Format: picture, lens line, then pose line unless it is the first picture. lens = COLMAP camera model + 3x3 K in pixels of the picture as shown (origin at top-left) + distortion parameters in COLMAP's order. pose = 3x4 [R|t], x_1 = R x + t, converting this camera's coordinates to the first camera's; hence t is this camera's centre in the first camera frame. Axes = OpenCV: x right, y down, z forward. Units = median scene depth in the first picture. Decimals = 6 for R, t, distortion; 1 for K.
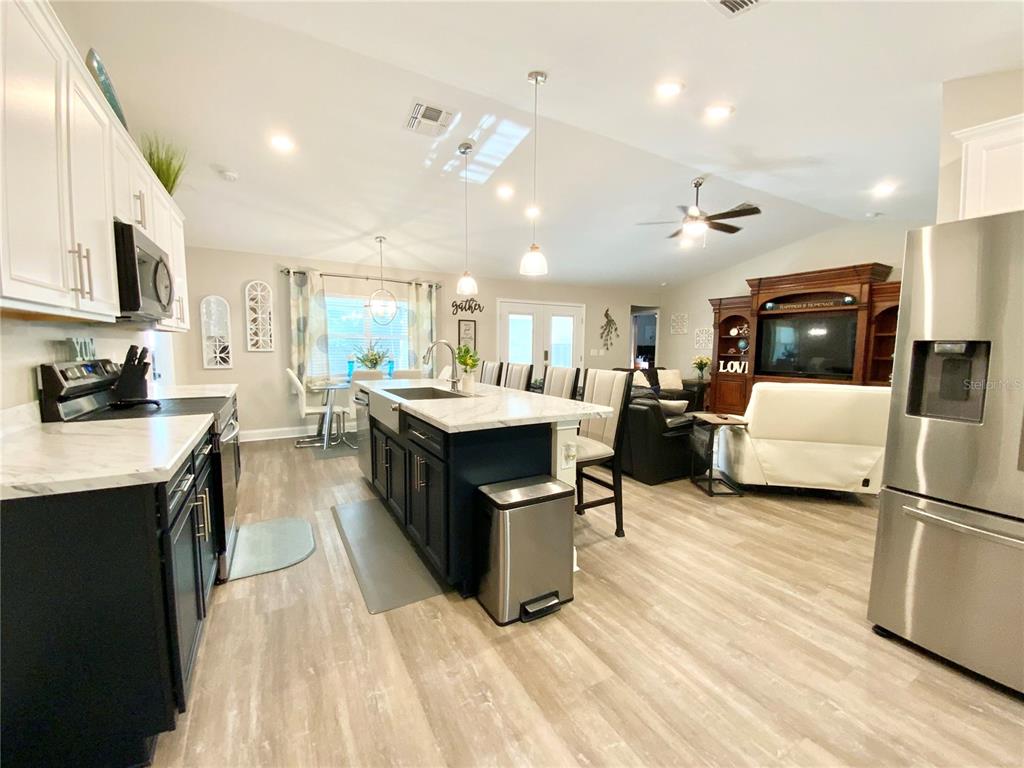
lens RADIAL K [[415.4, 0, 508.8], [0, 415.4, 386.5], [0, 0, 1]] dist [0.022635, -0.020031]
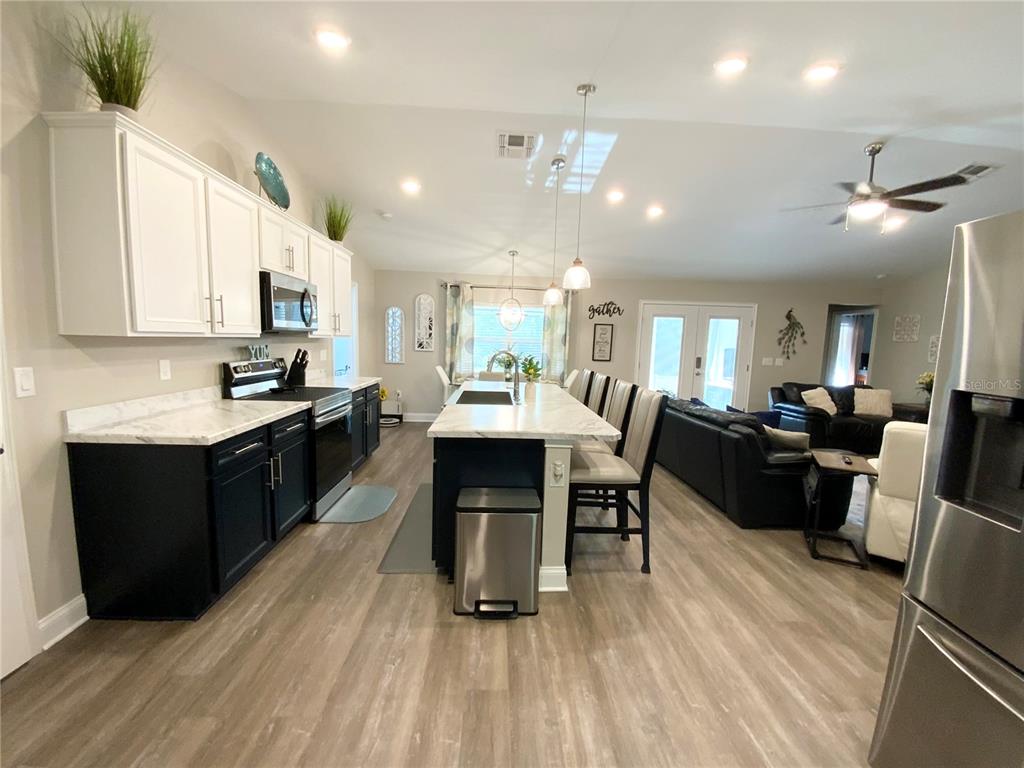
lens RADIAL K [[413.0, 0, 510.2], [0, 413.0, 386.2], [0, 0, 1]] dist [0.022570, -0.019758]
pose [[0.885570, 0.071761, -0.458929, 0.282419], [-0.068191, 0.997375, 0.024372, -0.036011], [0.459473, 0.009712, 0.888138, 0.035002]]
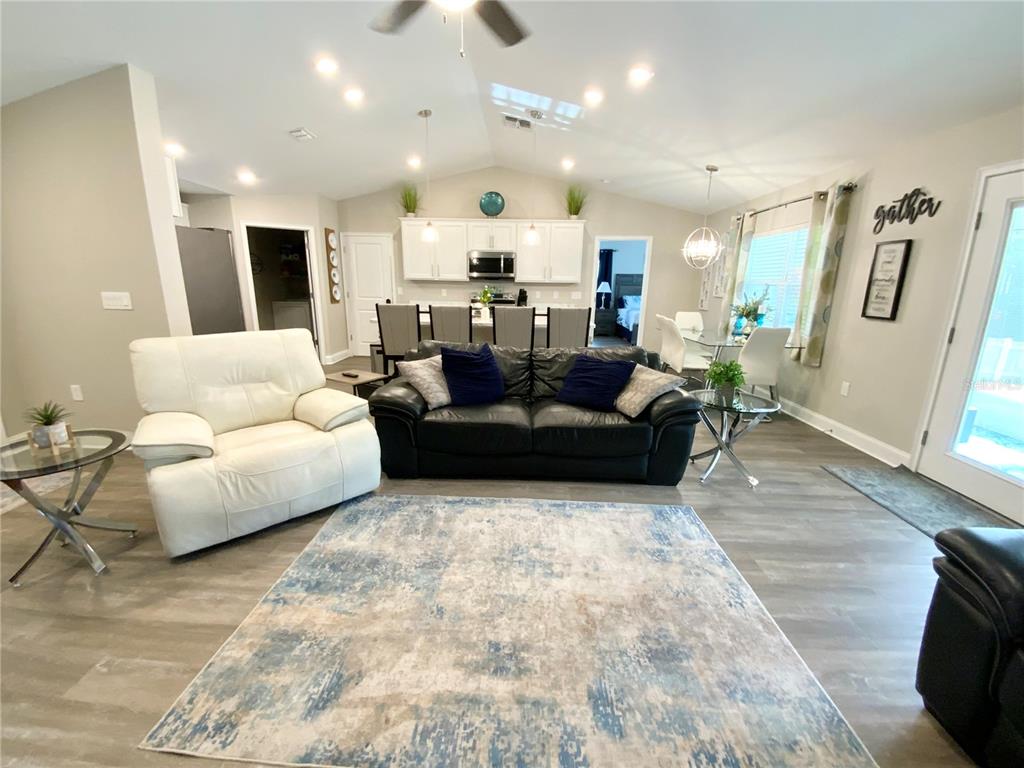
lens RADIAL K [[416.9, 0, 511.9], [0, 416.9, 385.9], [0, 0, 1]] dist [0.018992, -0.019711]
pose [[-0.522842, 0.187072, -0.831649, 0.957185], [-0.102655, 0.954704, 0.279289, -0.157343], [0.846226, 0.231397, -0.479956, 1.552900]]
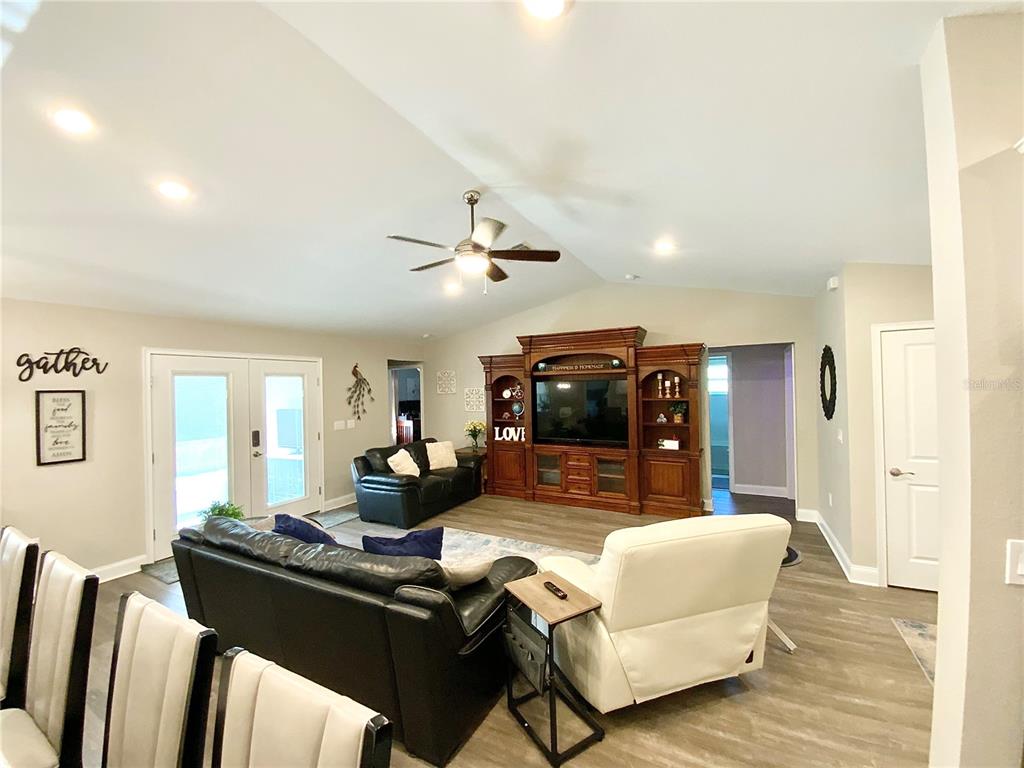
lens RADIAL K [[413.0, 0, 510.2], [0, 413.0, 386.2], [0, 0, 1]] dist [0.022570, -0.019758]
pose [[0.846136, -0.024053, 0.532423, 0.160742], [0.076806, 0.994056, -0.077154, -0.147532], [-0.527403, 0.106176, 0.842955, 0.499895]]
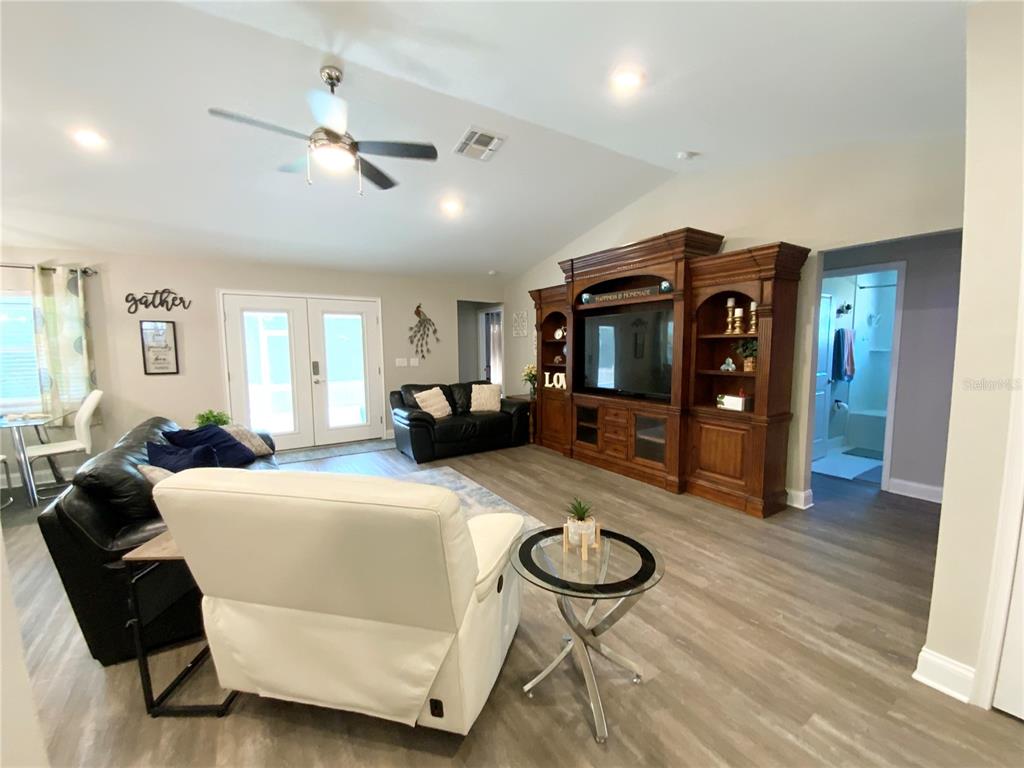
lens RADIAL K [[413.4, 0, 509.5], [0, 413.4, 387.3], [0, 0, 1]] dist [0.032391, -0.024057]
pose [[0.998445, -0.020570, 0.051803, 0.760965], [0.020399, 0.999785, 0.003830, -0.072604], [-0.051871, -0.002768, 0.998650, 0.485250]]
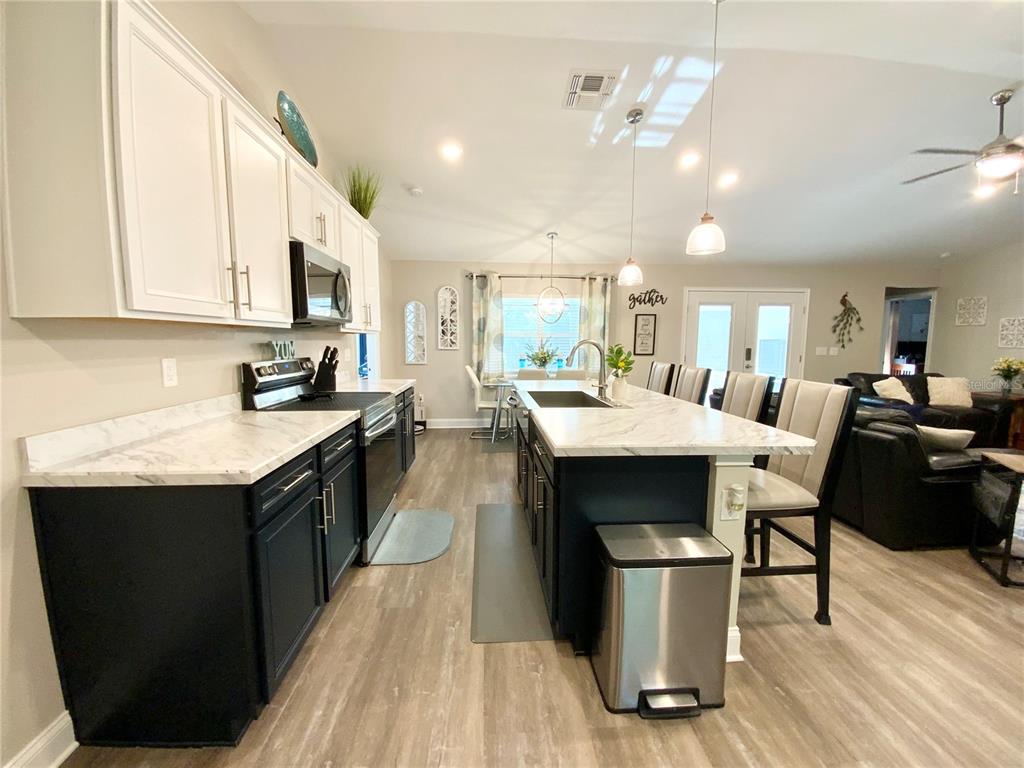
lens RADIAL K [[413.0, 0, 510.2], [0, 413.0, 386.2], [0, 0, 1]] dist [0.022570, -0.019758]
pose [[0.897204, 0.044706, -0.439347, 0.061596], [-0.039923, 0.999000, 0.020125, -0.019096], [0.439808, -0.000516, 0.898092, 0.110004]]
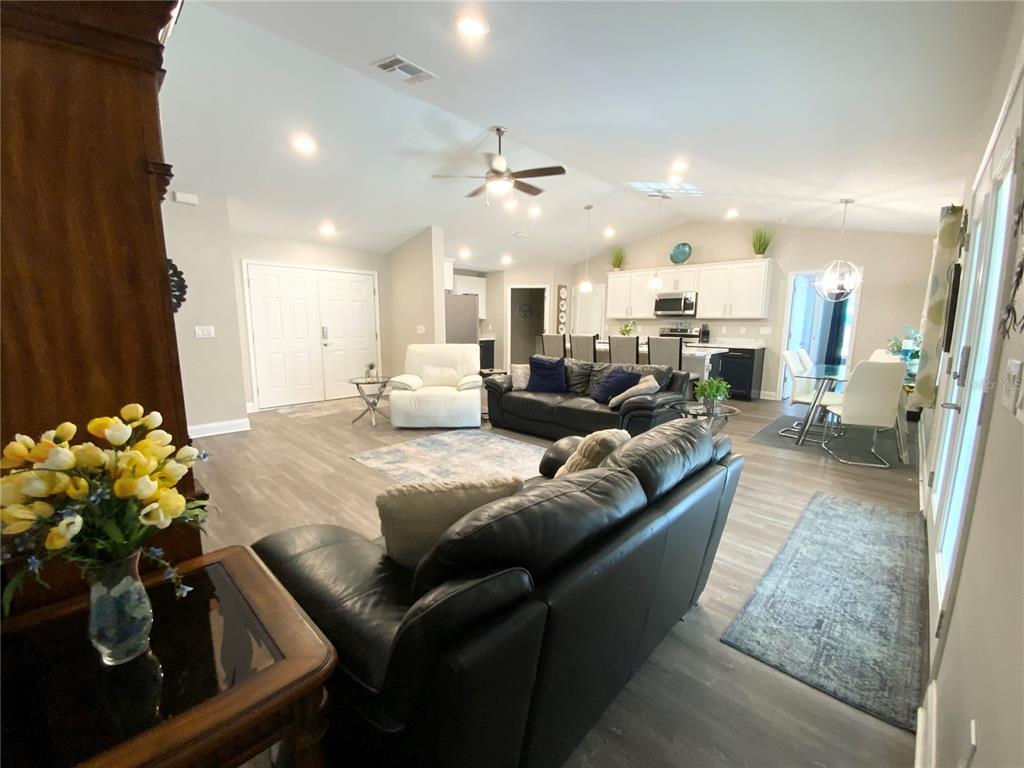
lens RADIAL K [[415.4, 0, 508.8], [0, 415.4, 386.5], [0, 0, 1]] dist [0.022635, -0.020031]
pose [[-0.960697, 0.030377, -0.275933, 0.798416], [-0.039192, 0.969197, 0.243150, -0.216530], [0.274820, 0.244408, -0.929913, 2.249277]]
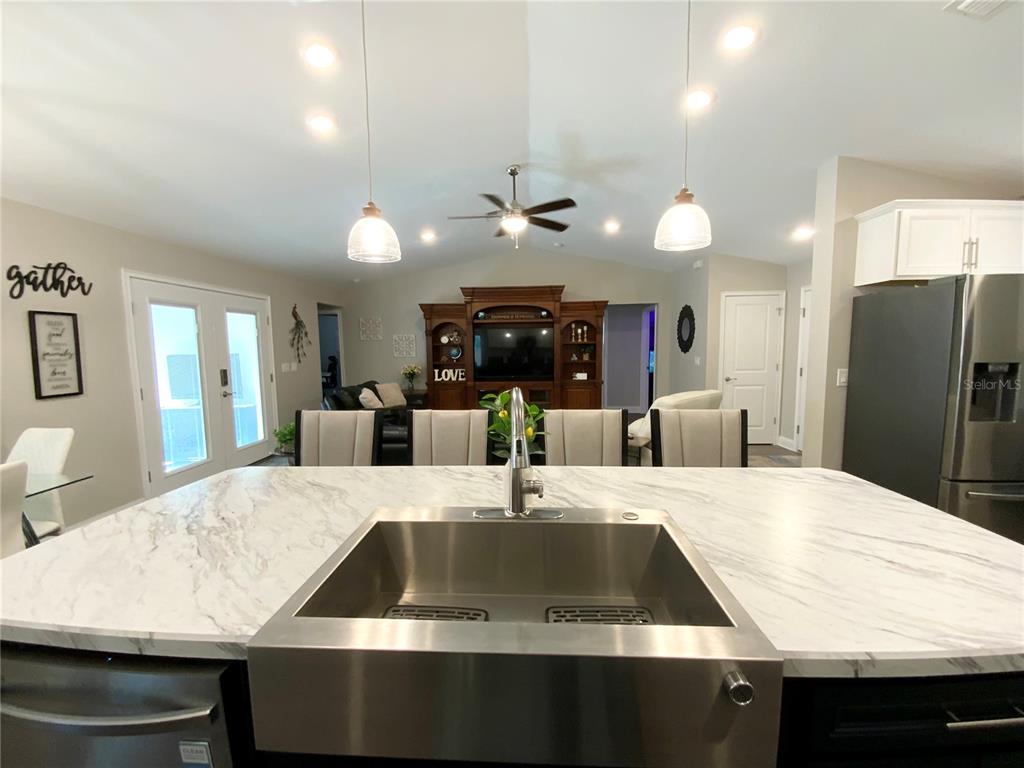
lens RADIAL K [[413.4, 0, 509.5], [0, 413.4, 387.3], [0, 0, 1]] dist [0.032391, -0.024057]
pose [[0.542910, -0.098159, 0.834034, -0.366286], [0.097453, 0.993800, 0.053526, -0.104163], [-0.834117, 0.052219, 0.549110, 0.646136]]
